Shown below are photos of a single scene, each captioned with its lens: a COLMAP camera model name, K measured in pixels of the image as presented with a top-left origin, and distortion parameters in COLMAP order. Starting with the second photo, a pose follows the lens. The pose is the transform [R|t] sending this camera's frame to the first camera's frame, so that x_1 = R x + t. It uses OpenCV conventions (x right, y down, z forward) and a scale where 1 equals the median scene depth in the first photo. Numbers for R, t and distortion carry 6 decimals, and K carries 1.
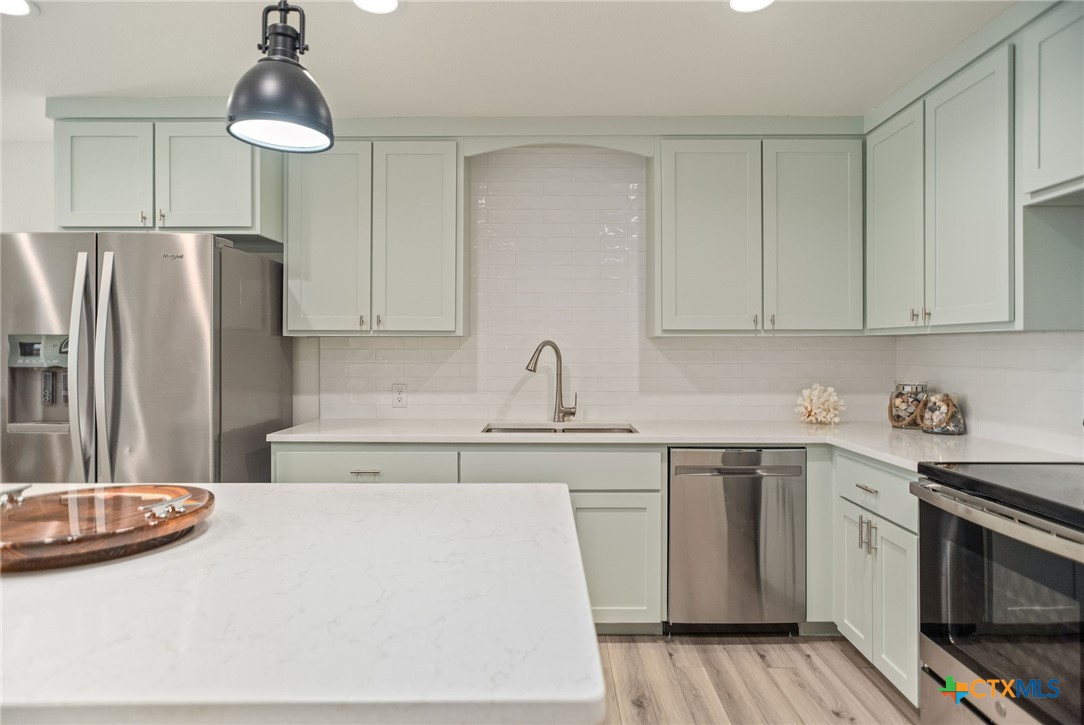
lens RADIAL K [[630.8, 0, 544.4], [0, 630.8, 348.2], [0, 0, 1]] dist [-0.005060, 0.000919]
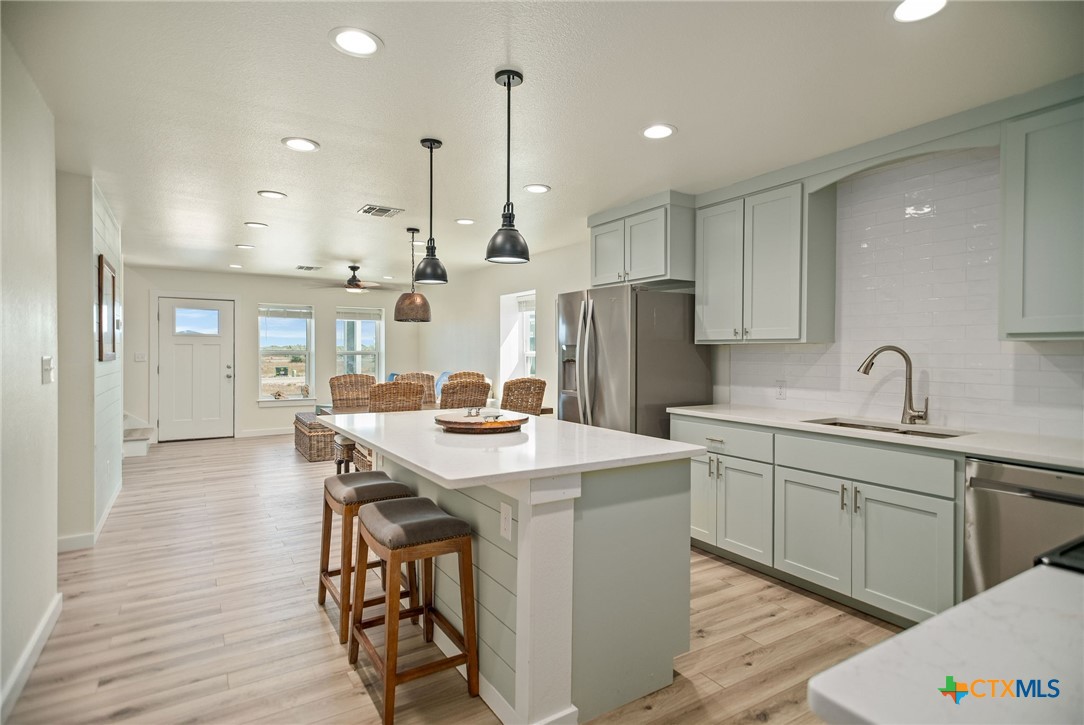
lens RADIAL K [[565.2, 0, 557.8], [0, 565.2, 357.6], [0, 0, 1]] dist [0.009700, 0.000953]
pose [[0.554167, 0.009811, -0.832348, 0.510788], [-0.001902, 0.999943, 0.010520, -0.000976], [0.832403, -0.004247, 0.554154, 0.000563]]
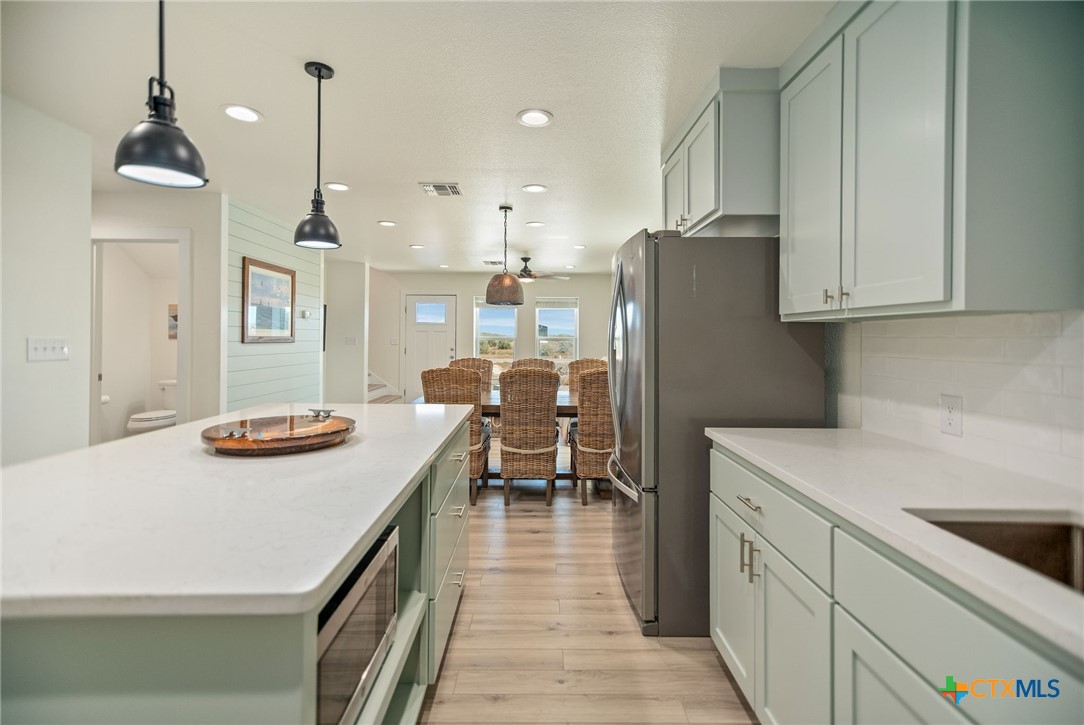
lens RADIAL K [[485.0, 0, 545.1], [0, 485.0, 336.3], [0, 0, 1]] dist [0.001813, 0.000220]
pose [[0.028880, -0.002381, -0.999580, 0.240915], [-0.002897, 0.999993, -0.002466, 0.003457], [0.999579, 0.002967, 0.028873, 0.660060]]
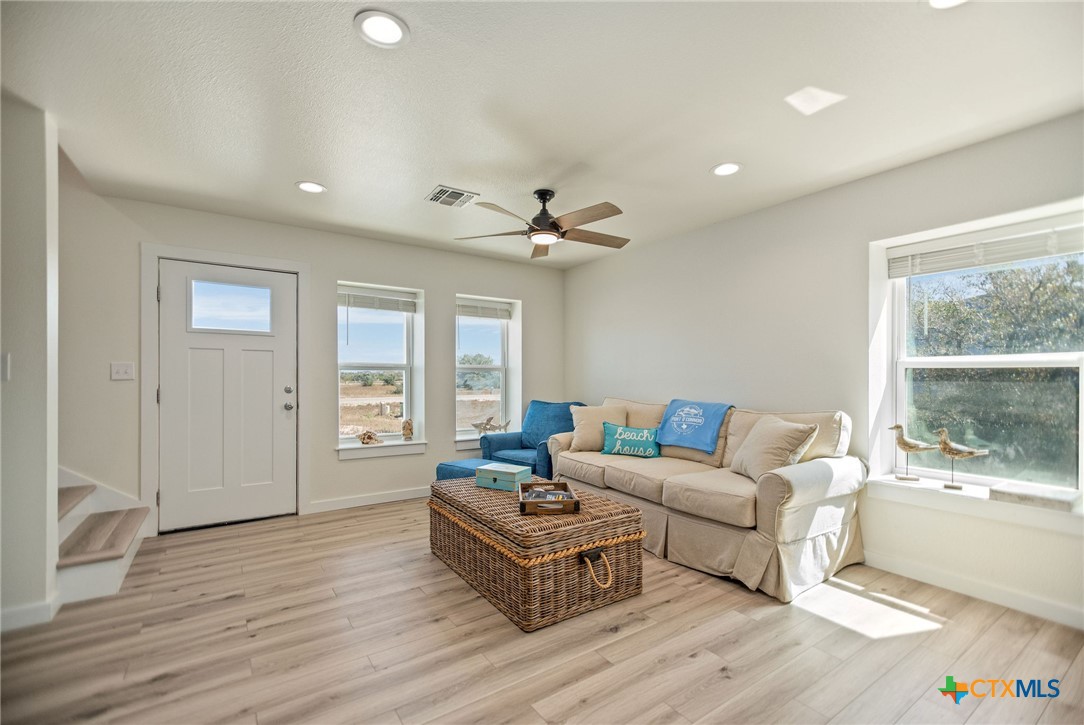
lens RADIAL K [[472.5, 0, 537.6], [0, 472.5, 379.8], [0, 0, 1]] dist [-0.002009, 0.007159]
pose [[0.567104, 0.004557, -0.823634, -1.193775], [-0.000699, 0.999987, 0.005051, 0.039902], [0.823646, -0.002289, 0.567100, 0.024626]]
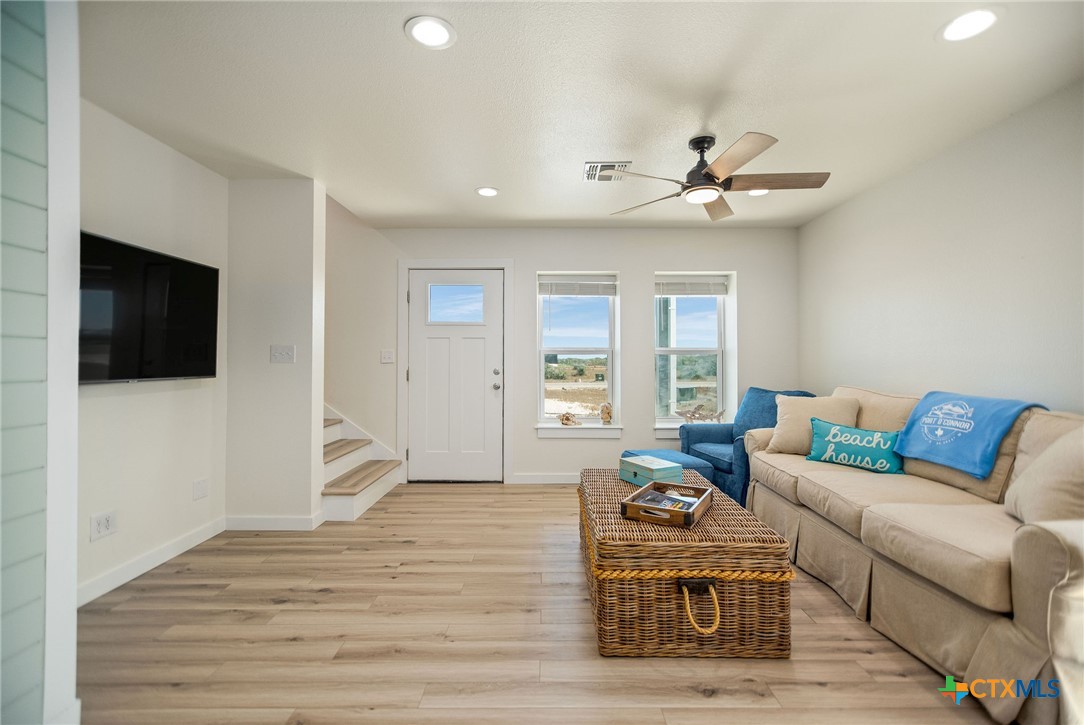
lens RADIAL K [[471.7, 0, 540.0], [0, 471.7, 356.7], [0, 0, 1]] dist [-0.003455, 0.006972]
pose [[0.002697, -0.010792, -0.999938, -1.172792], [0.002251, 0.999939, -0.010786, 0.043239], [0.999994, -0.002221, 0.002721, 0.325819]]
